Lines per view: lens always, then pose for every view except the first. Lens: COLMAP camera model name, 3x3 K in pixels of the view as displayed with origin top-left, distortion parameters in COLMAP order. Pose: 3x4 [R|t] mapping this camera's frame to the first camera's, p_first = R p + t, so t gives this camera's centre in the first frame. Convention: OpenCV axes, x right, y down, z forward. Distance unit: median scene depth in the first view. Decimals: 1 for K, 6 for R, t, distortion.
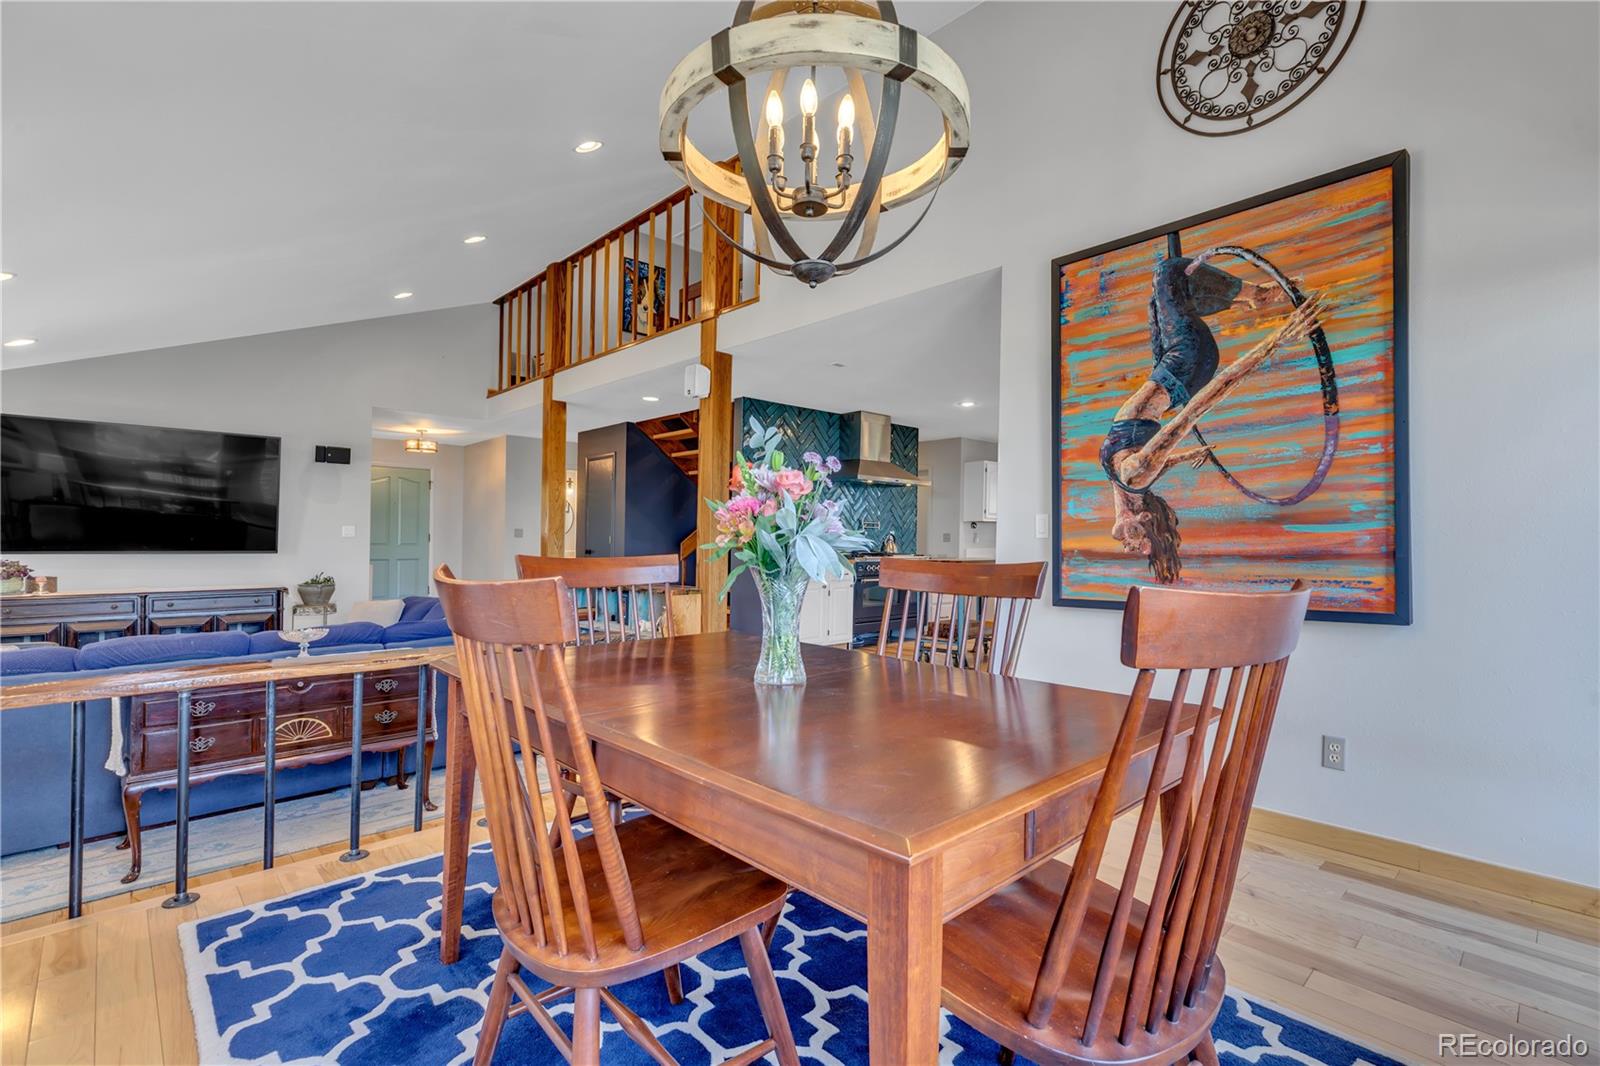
lens RADIAL K [[727.2, 0, 805.8], [0, 727.2, 533.7], [0, 0, 1]] dist [0.004322, 0.000632]
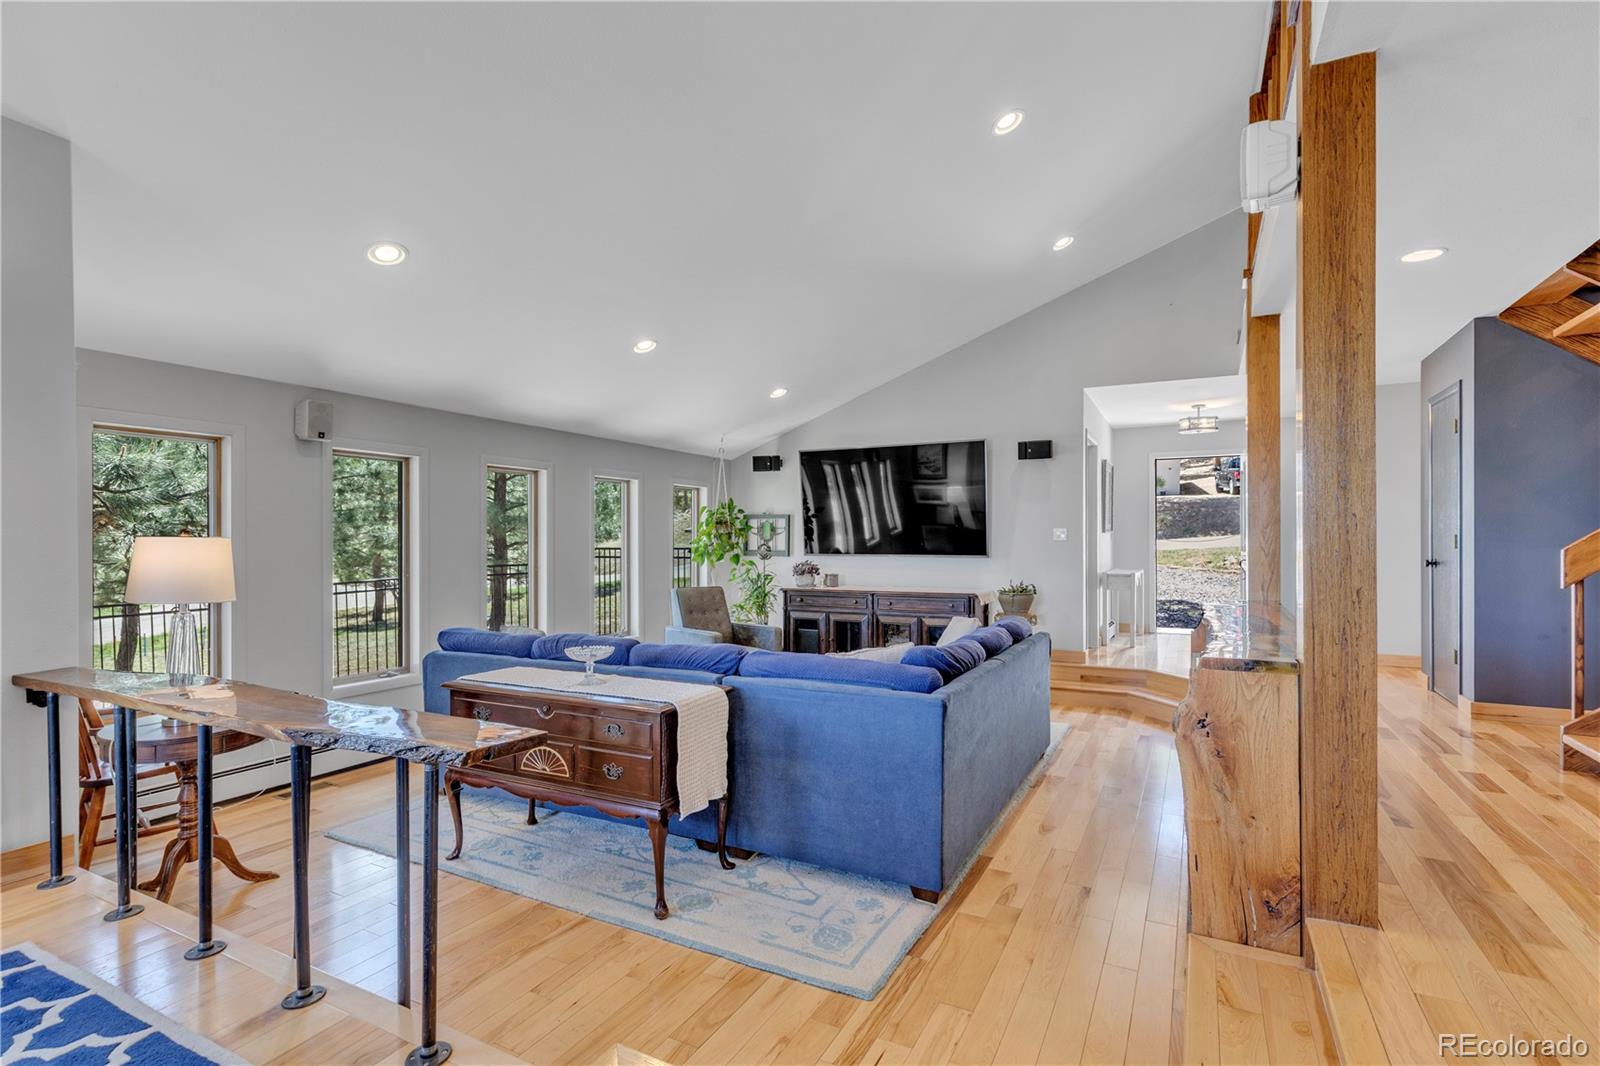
lens RADIAL K [[727.2, 0, 845.5], [0, 727.2, 543.4], [0, 0, 1]] dist [0.002015, 0.000172]
pose [[0.337632, -0.005047, -0.941265, 0.149344], [0.017683, 0.999843, 0.000982, 0.003514], [0.941112, -0.016976, 0.337668, 0.568094]]
